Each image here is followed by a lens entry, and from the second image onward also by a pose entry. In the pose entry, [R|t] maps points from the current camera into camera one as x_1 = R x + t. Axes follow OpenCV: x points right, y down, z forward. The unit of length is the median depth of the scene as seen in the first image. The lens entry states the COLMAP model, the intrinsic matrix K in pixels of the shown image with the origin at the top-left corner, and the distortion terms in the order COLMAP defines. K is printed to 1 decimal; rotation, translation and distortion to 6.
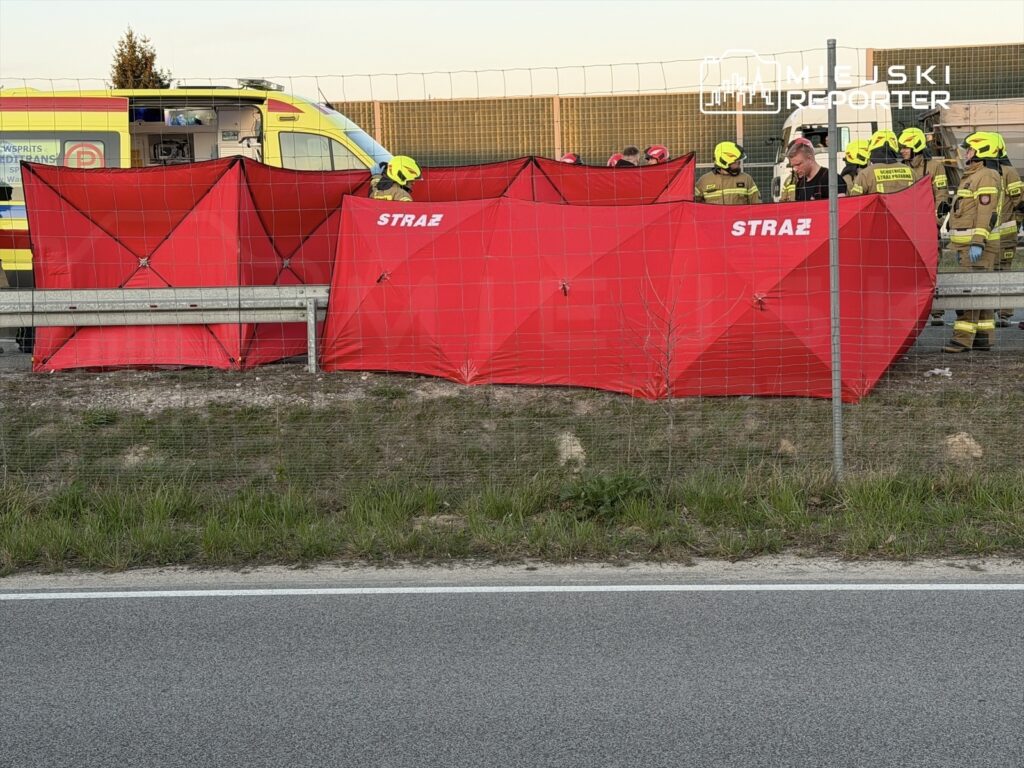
lens RADIAL K [[1612.3, 0, 511.8], [0, 1612.3, 396.2], [0, 0, 1]] dist [0.219123, -0.680152]
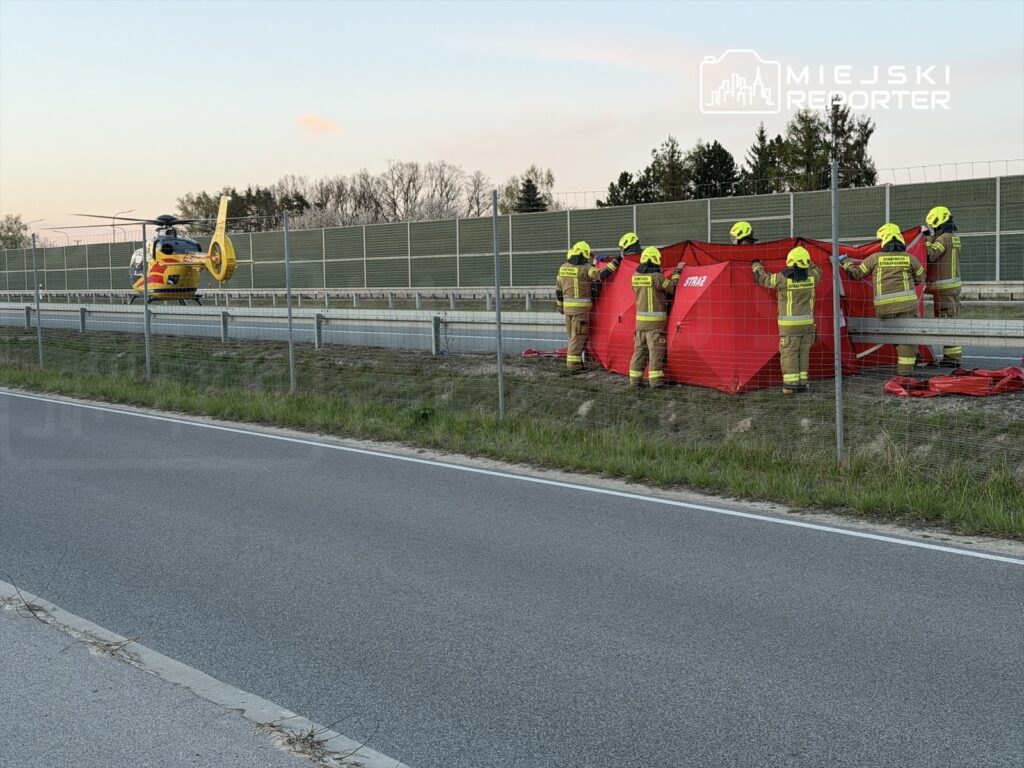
lens RADIAL K [[1612.3, 0, 511.8], [0, 1612.3, 396.2], [0, 0, 1]] dist [0.219123, -0.680152]
pose [[0.621470, 0.068434, -0.780444, 1.165617], [-0.081693, 0.996408, 0.022318, -0.010490], [0.779167, 0.049886, 0.624827, -0.152164]]
